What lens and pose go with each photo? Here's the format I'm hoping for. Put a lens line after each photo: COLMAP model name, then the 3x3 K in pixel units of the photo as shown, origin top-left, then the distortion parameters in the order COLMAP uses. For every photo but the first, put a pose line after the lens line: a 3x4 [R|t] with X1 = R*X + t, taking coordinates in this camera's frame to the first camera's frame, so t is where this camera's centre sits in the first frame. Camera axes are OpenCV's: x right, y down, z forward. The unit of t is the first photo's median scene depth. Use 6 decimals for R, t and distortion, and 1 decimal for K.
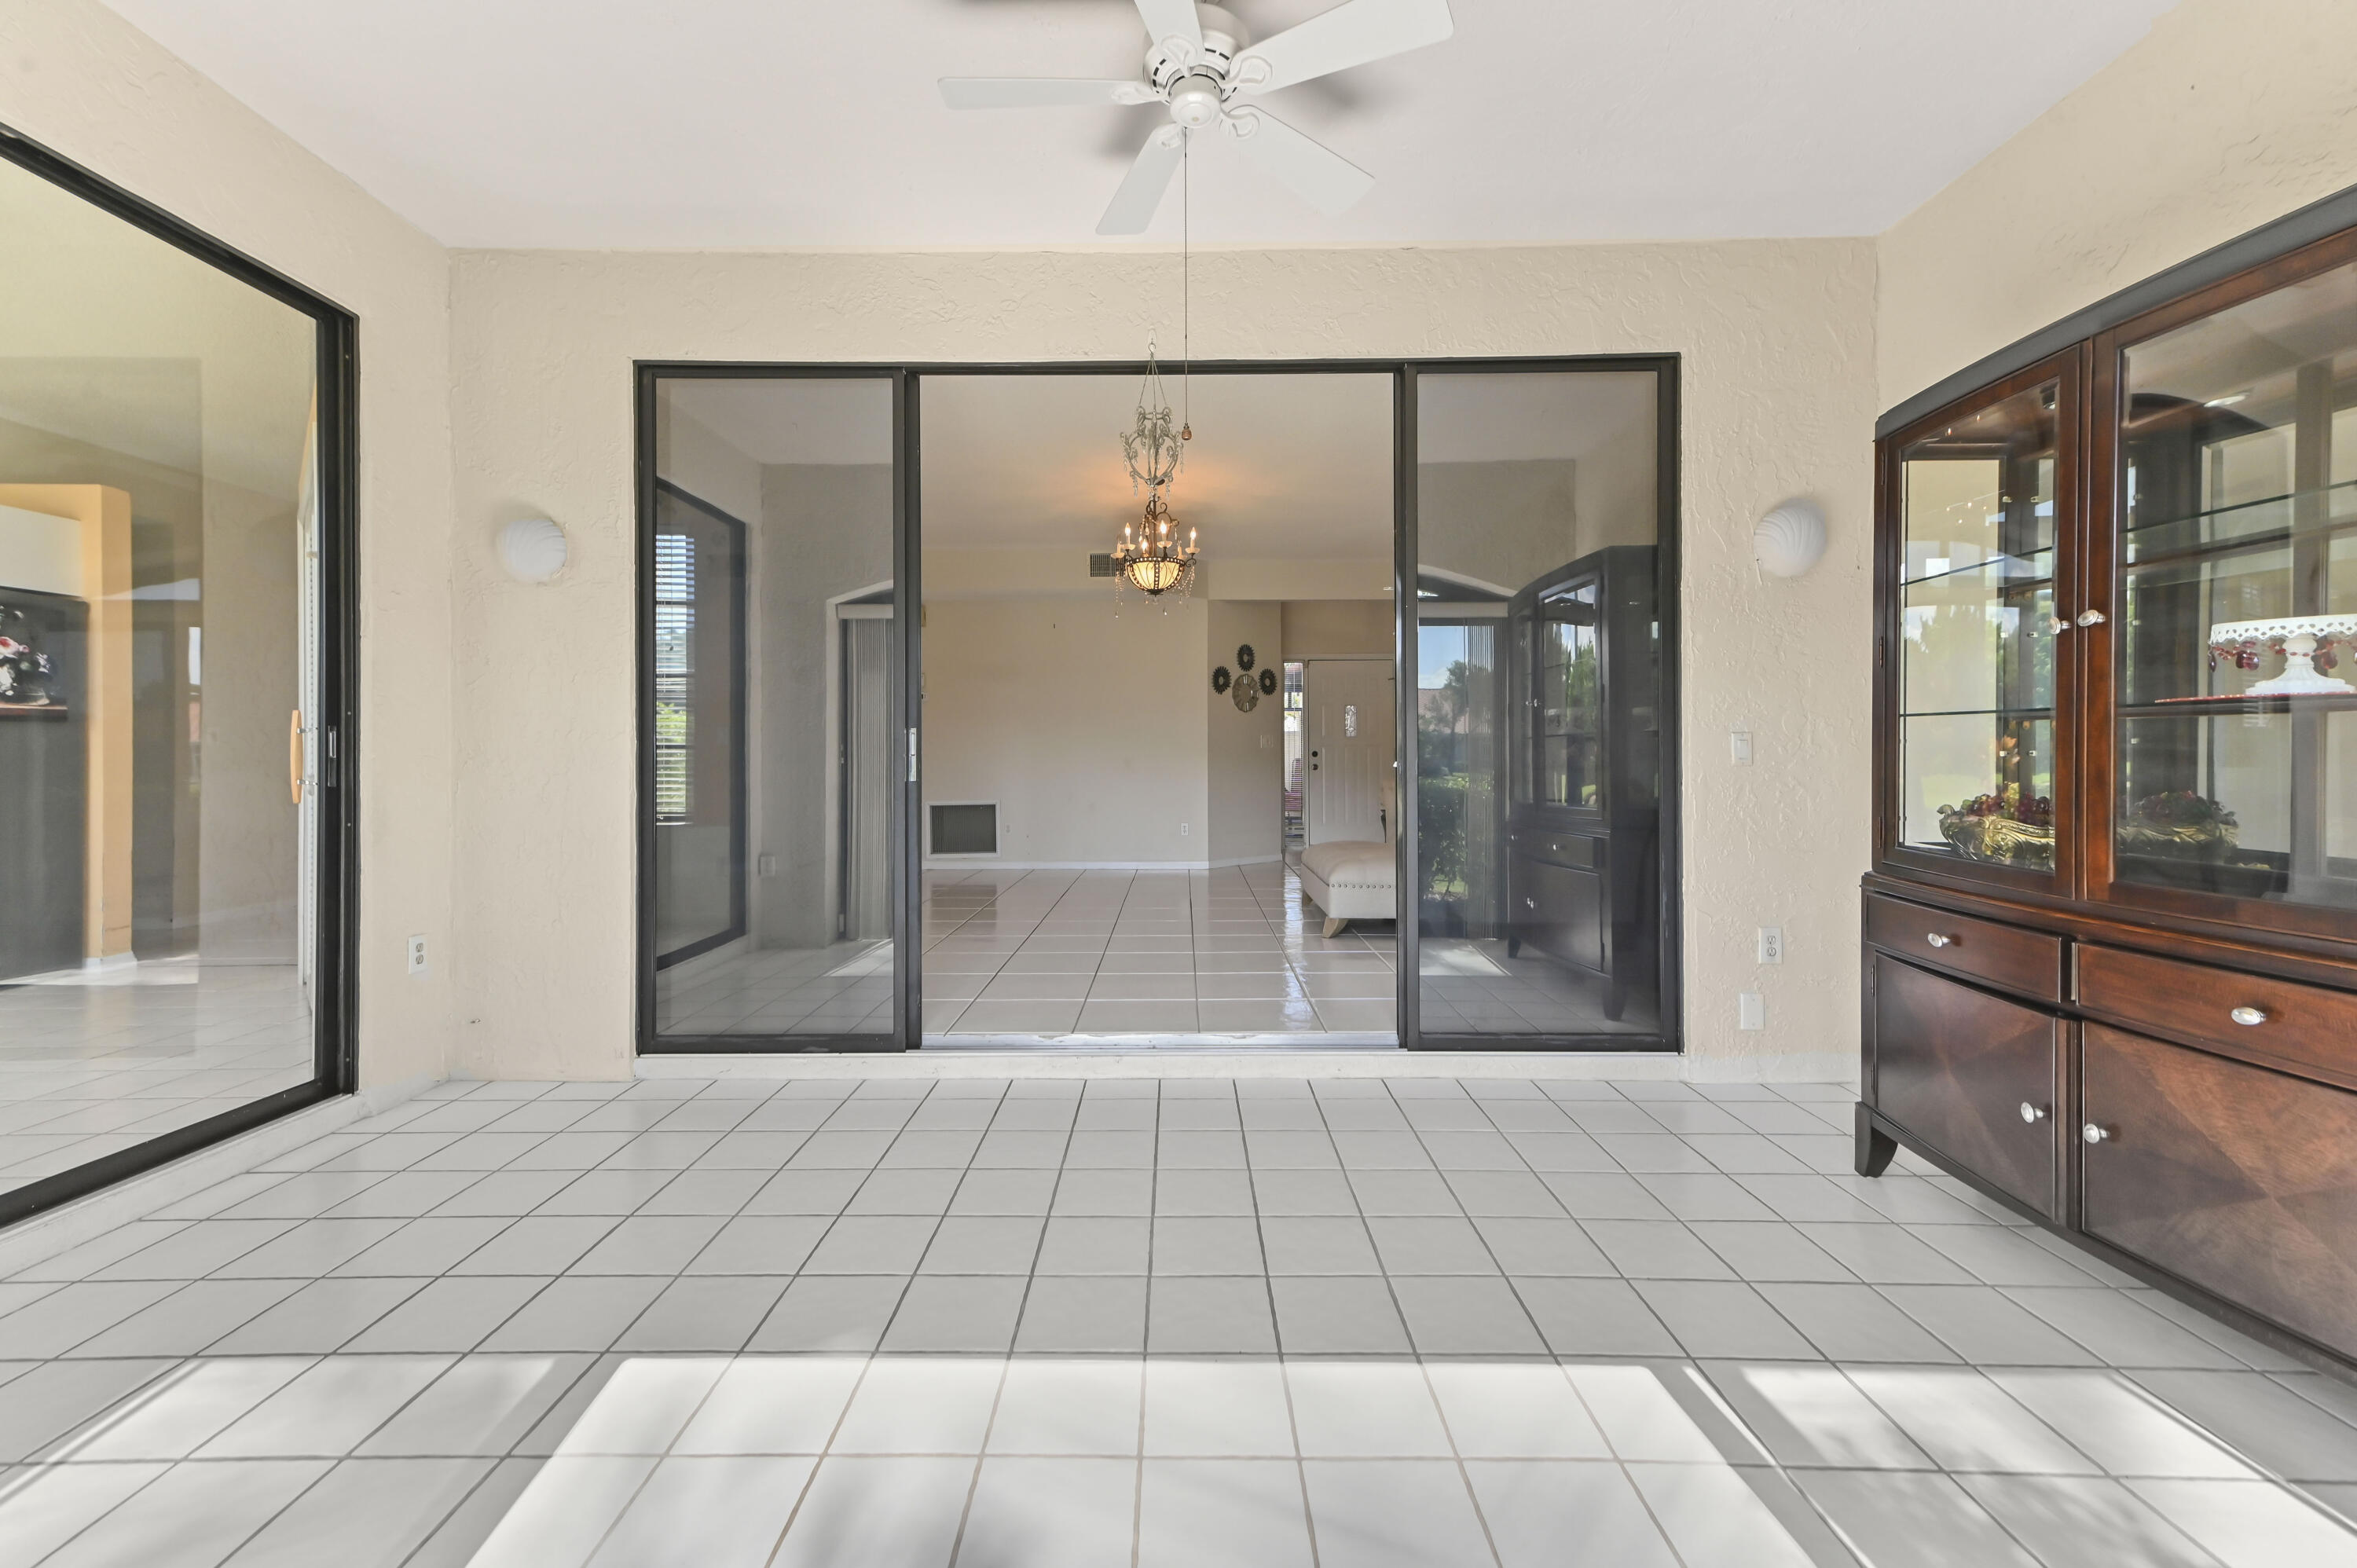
lens RADIAL K [[926.2, 0, 1172.0], [0, 926.2, 762.0], [0, 0, 1]] dist [0.015101, 0.000225]
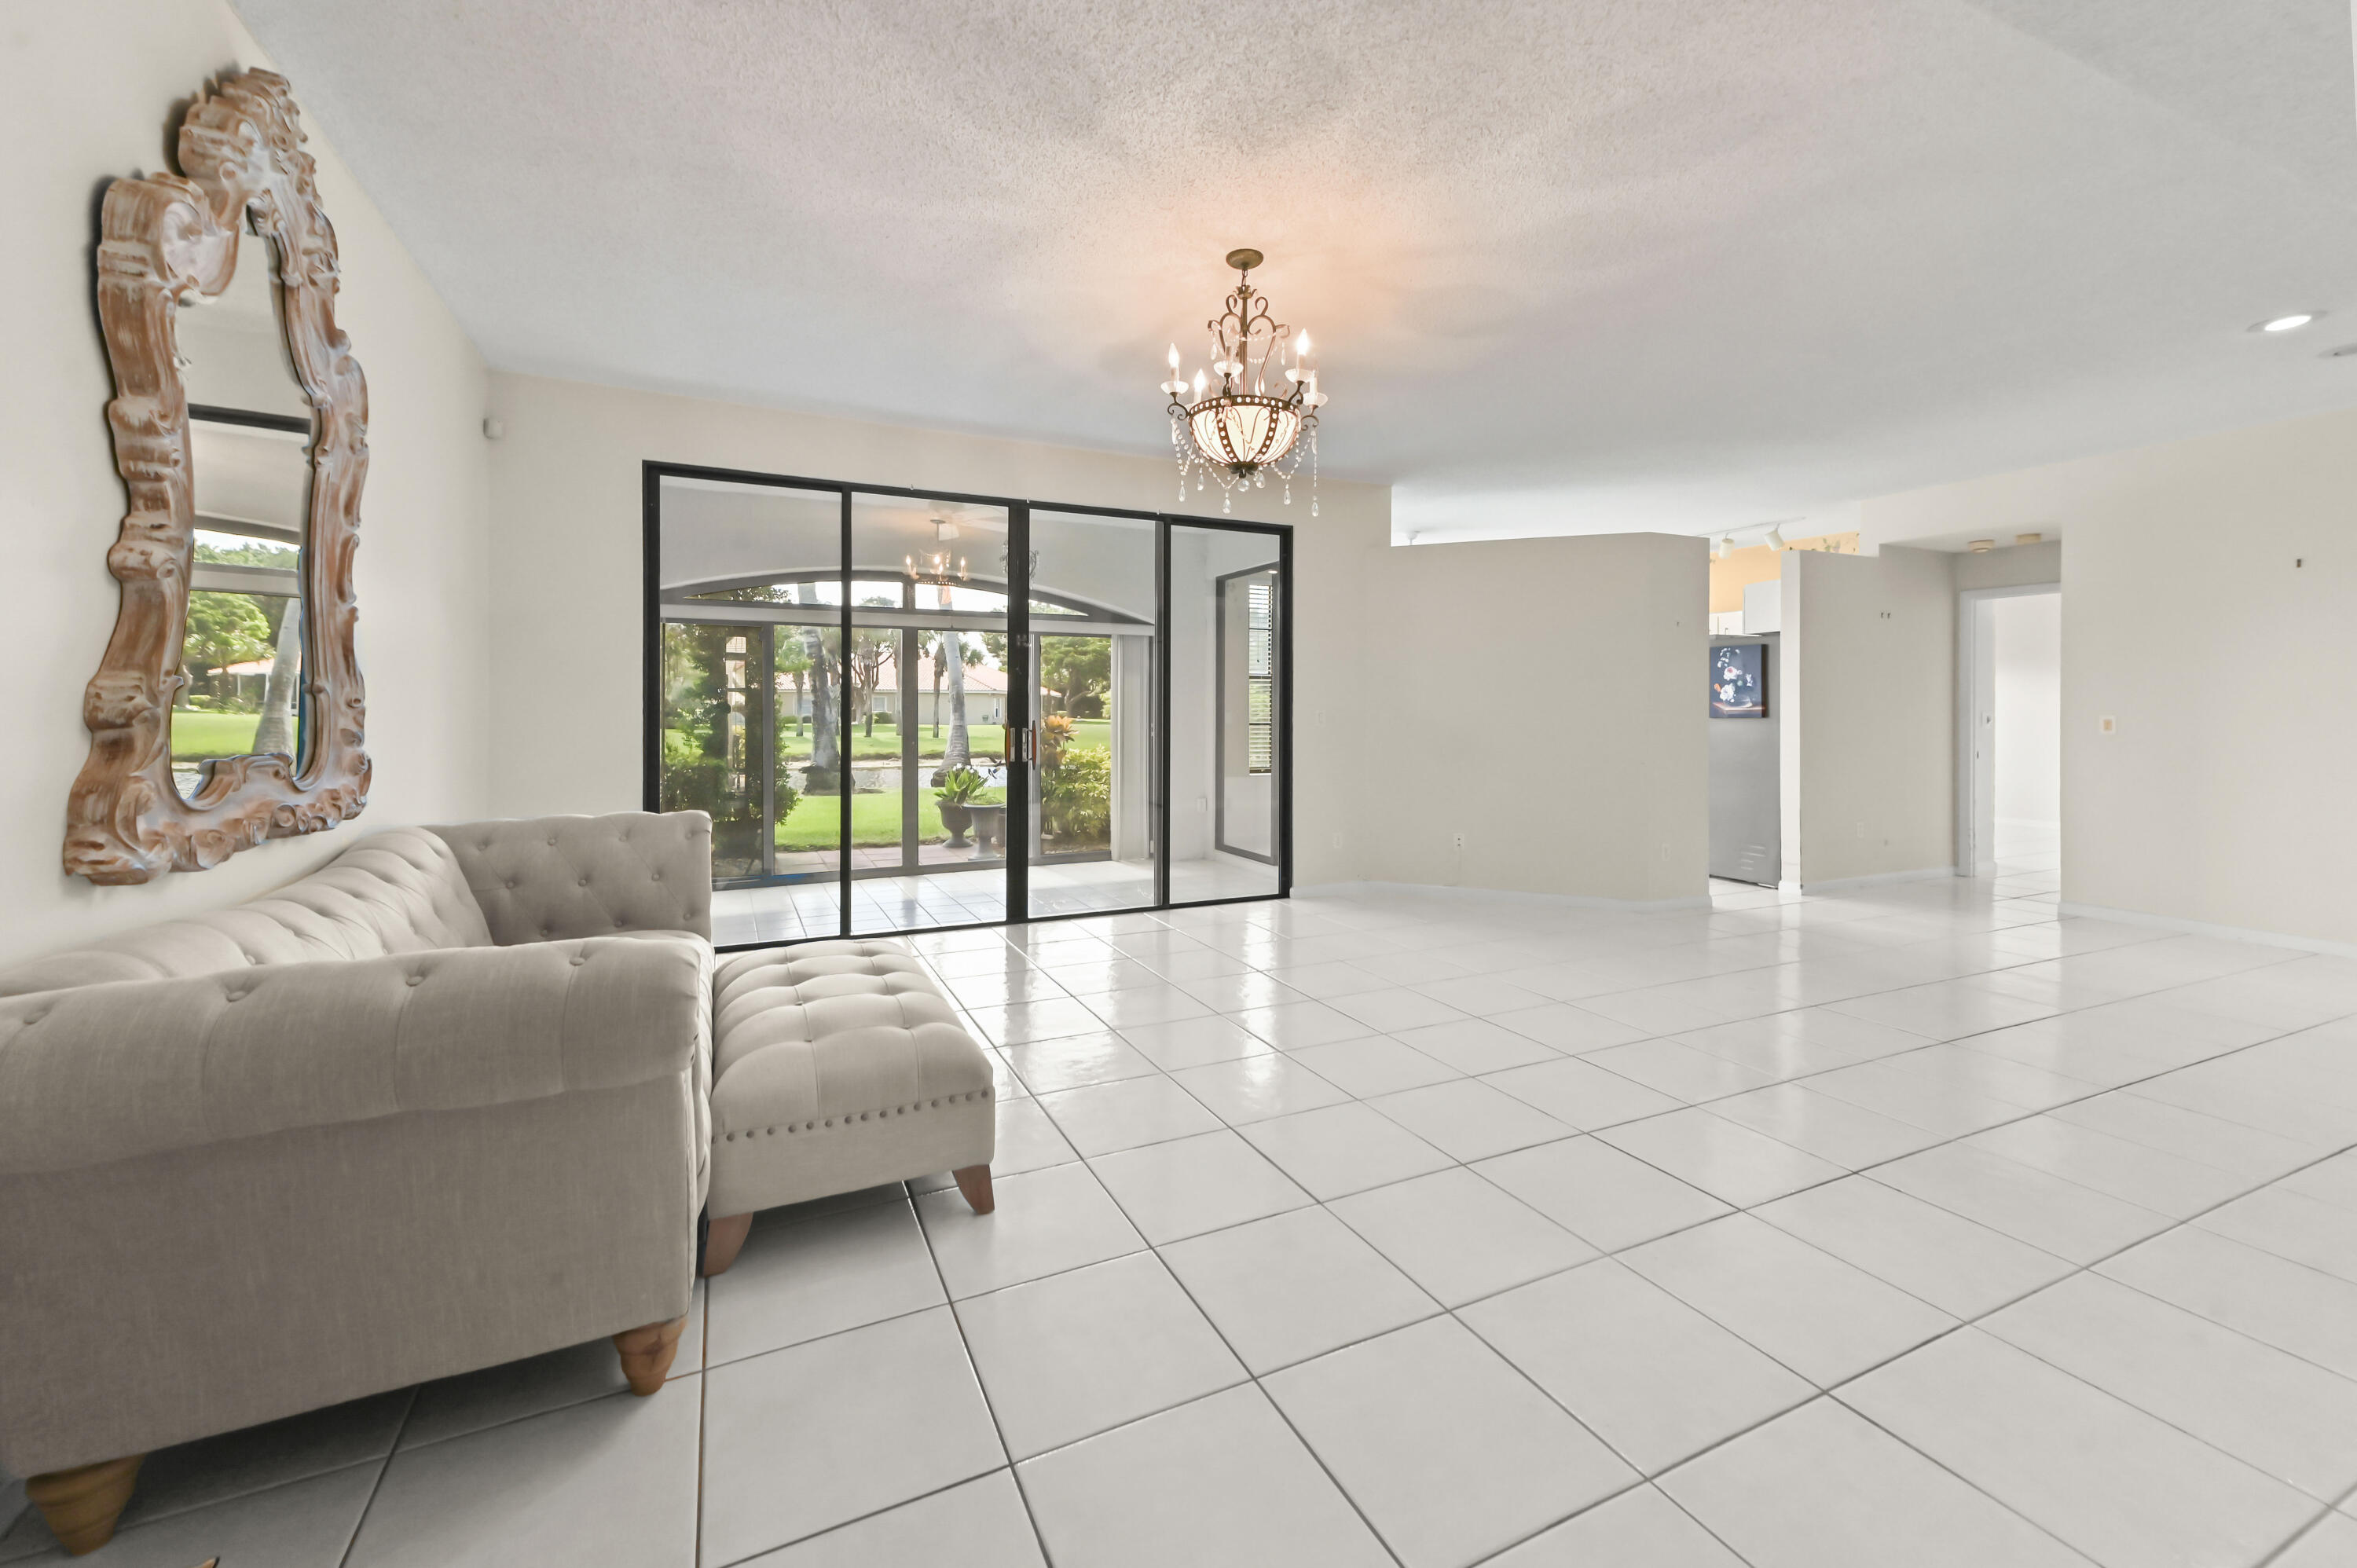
lens RADIAL K [[941.8, 0, 1171.6], [0, 941.8, 699.5], [0, 0, 1]] dist [0.026943, 0.000070]
pose [[-0.899069, -0.003681, -0.437791, 0.255876], [-0.003599, 0.999993, -0.001018, -0.048972], [0.437792, 0.000661, -0.899076, 1.464218]]
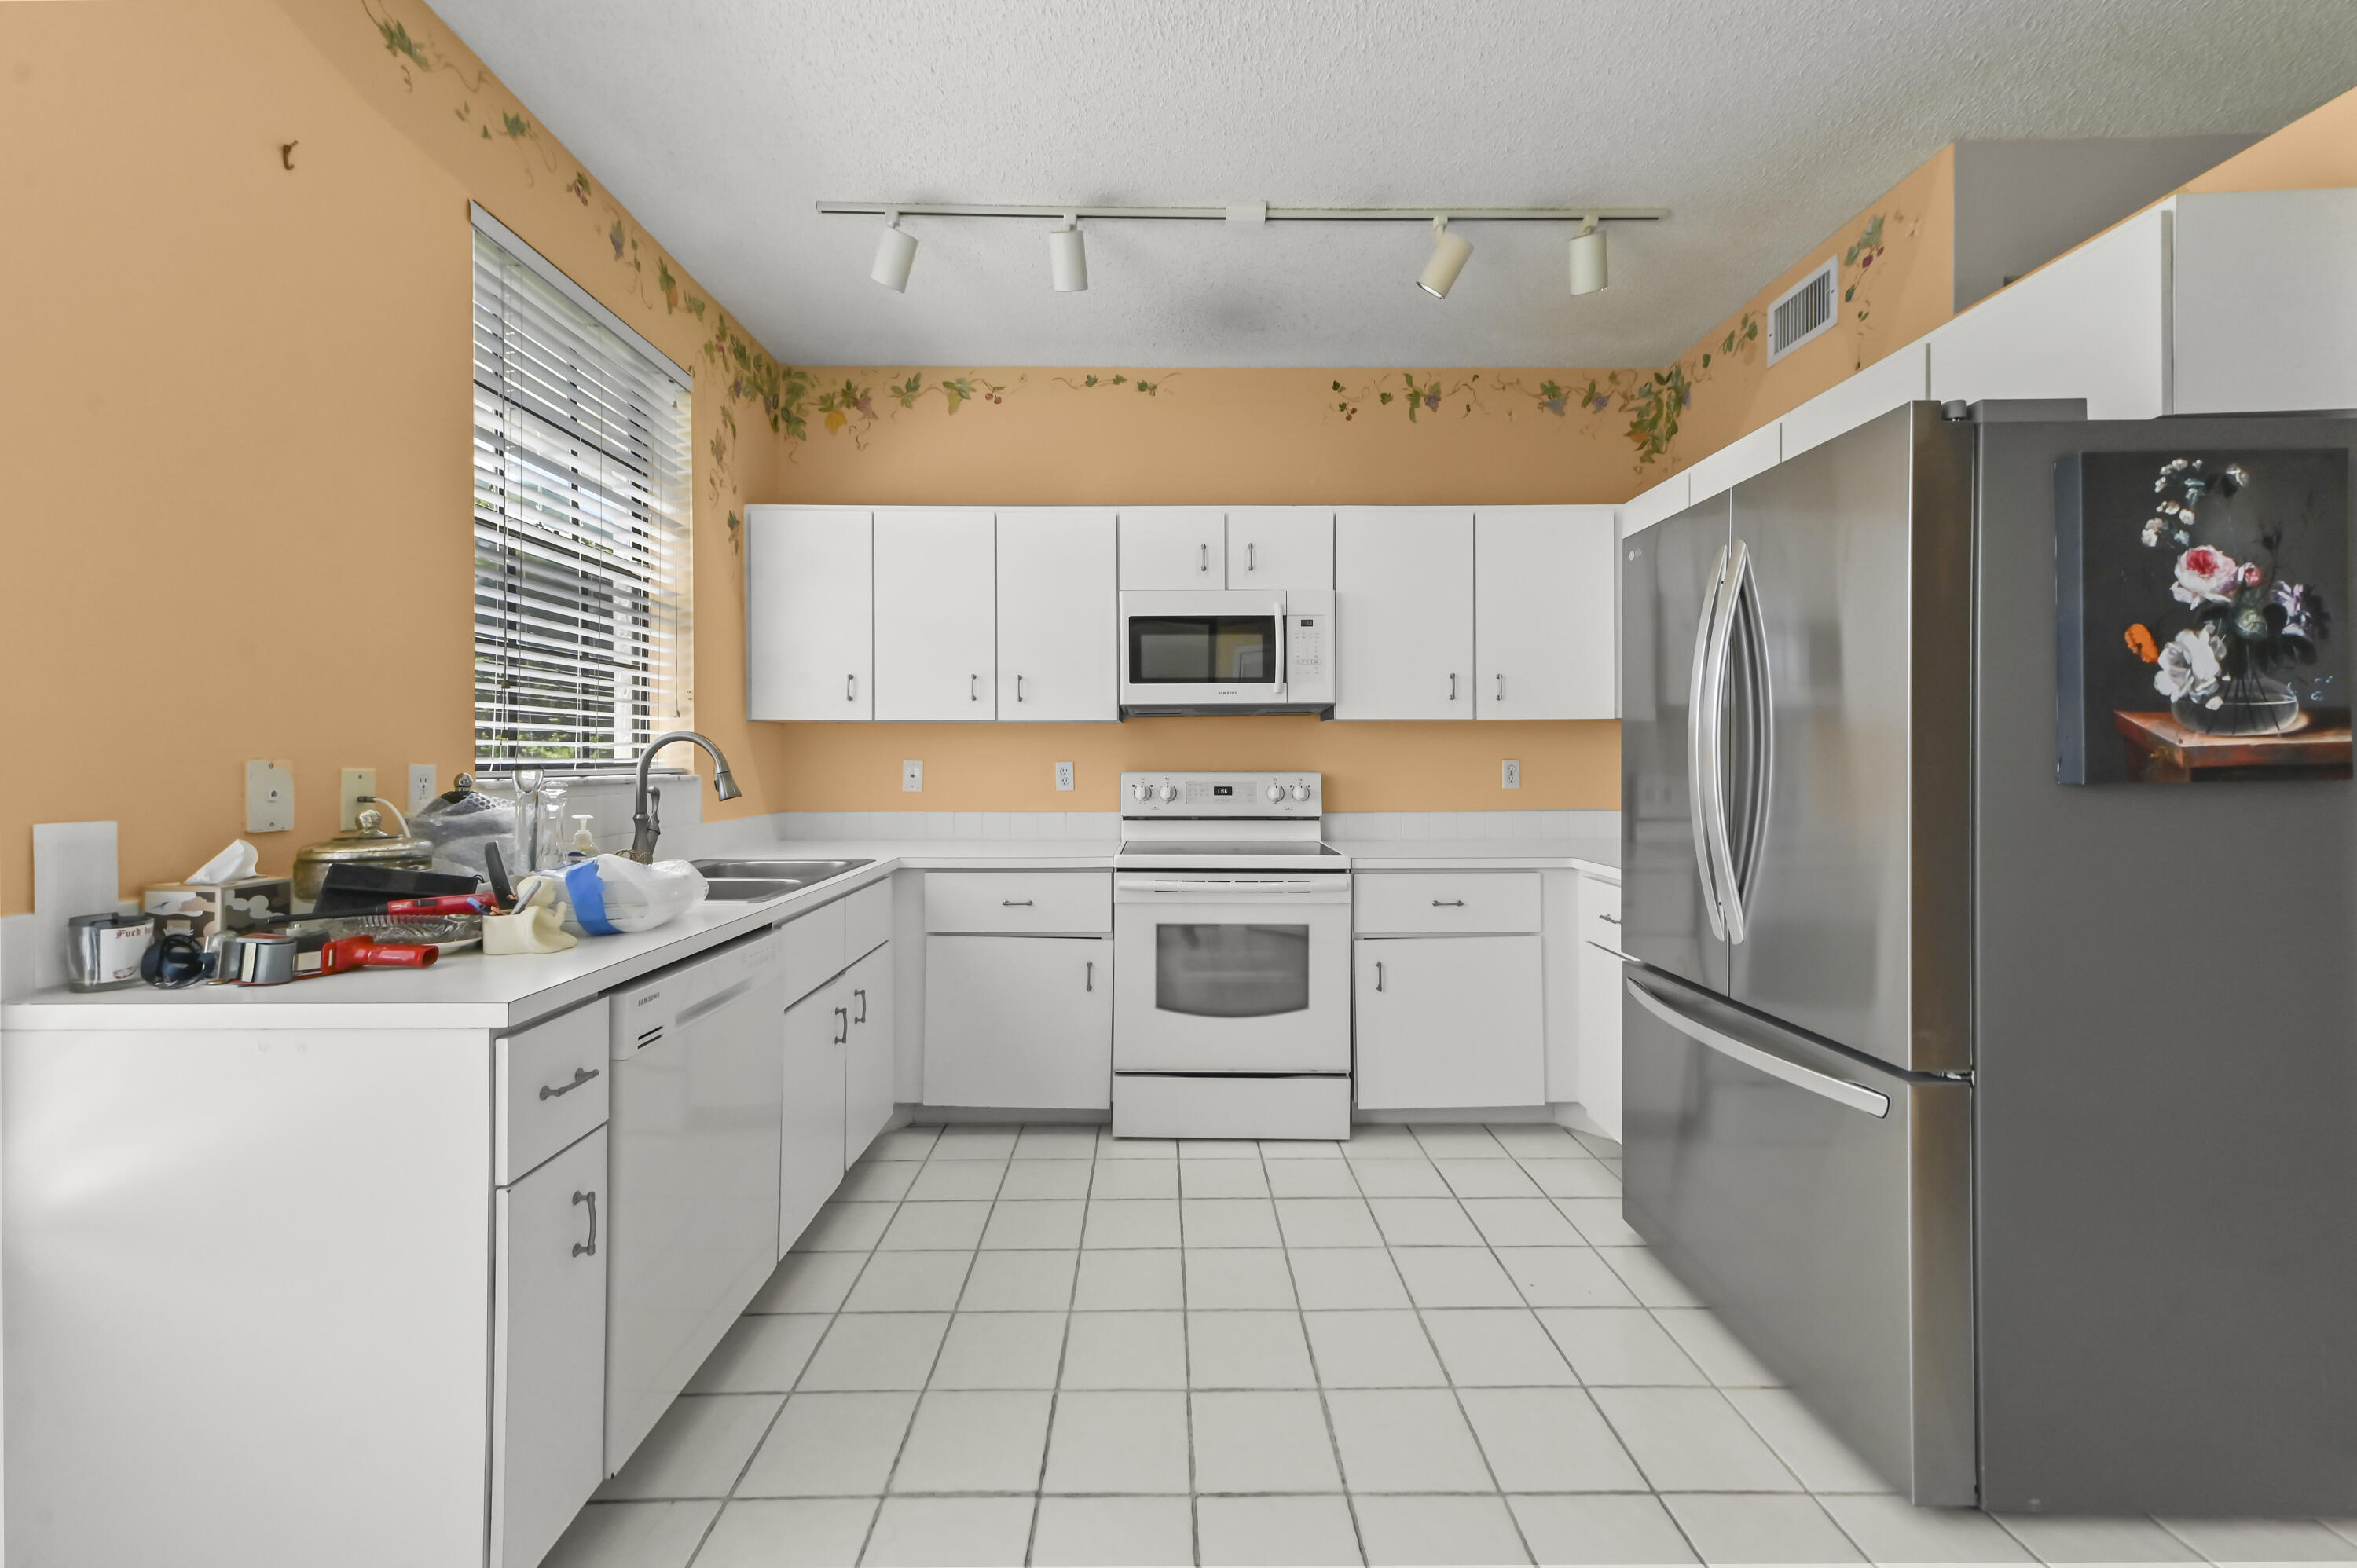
lens RADIAL K [[926.2, 0, 1172.0], [0, 926.2, 762.0], [0, 0, 1]] dist [0.015101, 0.000225]
pose [[0.015006, 0.000051, -0.999887, -0.629076], [-0.002777, 0.999996, 0.000009, -0.034714], [0.999884, 0.002776, 0.015006, 0.434425]]
